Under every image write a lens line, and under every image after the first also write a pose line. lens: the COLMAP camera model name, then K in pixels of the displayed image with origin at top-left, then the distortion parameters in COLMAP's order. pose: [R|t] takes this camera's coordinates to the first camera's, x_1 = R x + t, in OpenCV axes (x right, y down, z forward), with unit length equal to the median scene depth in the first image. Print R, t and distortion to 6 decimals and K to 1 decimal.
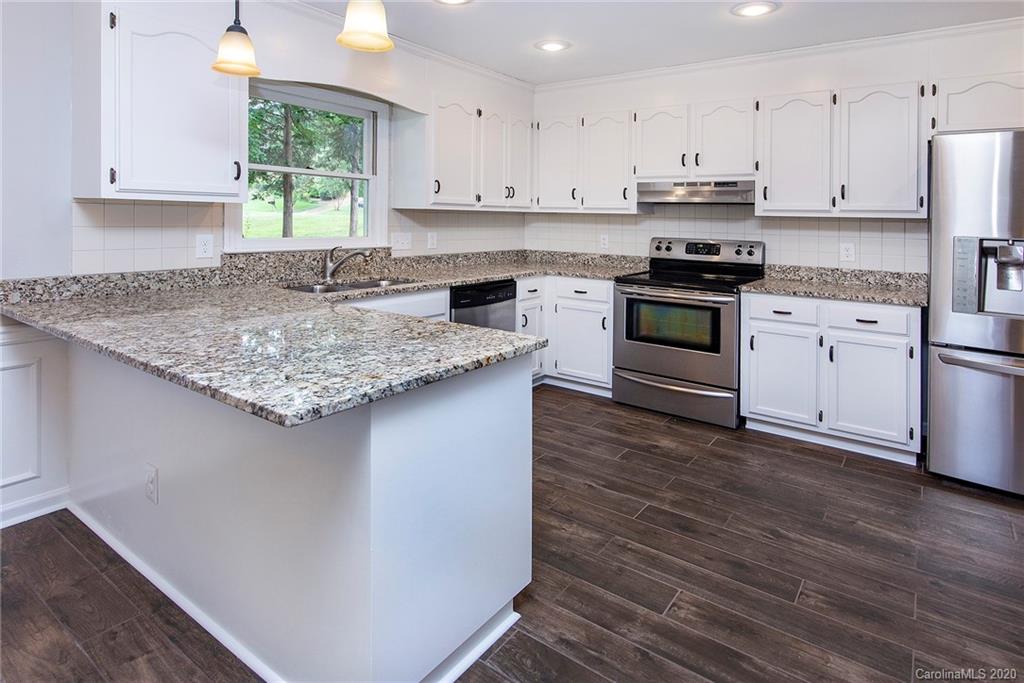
lens RADIAL K [[544.7, 0, 512.0], [0, 544.7, 341.5], [0, 0, 1]] dist [0.000851, 0.000252]
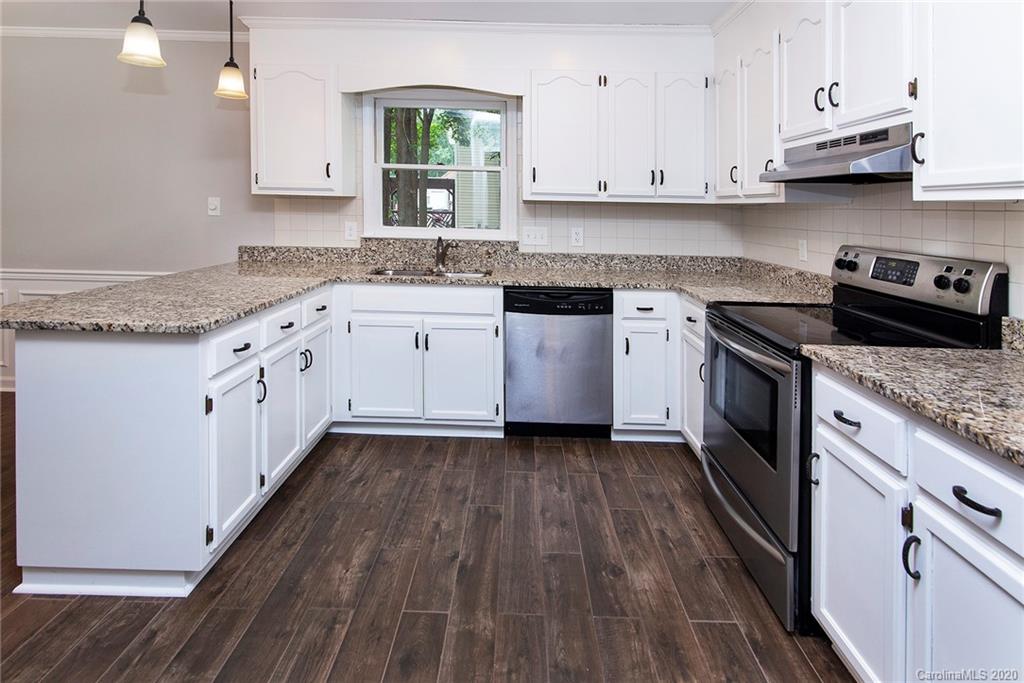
lens RADIAL K [[568.3, 0, 514.1], [0, 568.3, 330.4], [0, 0, 1]] dist [-0.001850, -0.000542]
pose [[0.563550, 0.166940, -0.809038, 0.665927], [-0.194500, 0.978649, 0.066456, -0.095800], [0.802858, 0.119907, 0.583988, 0.486301]]
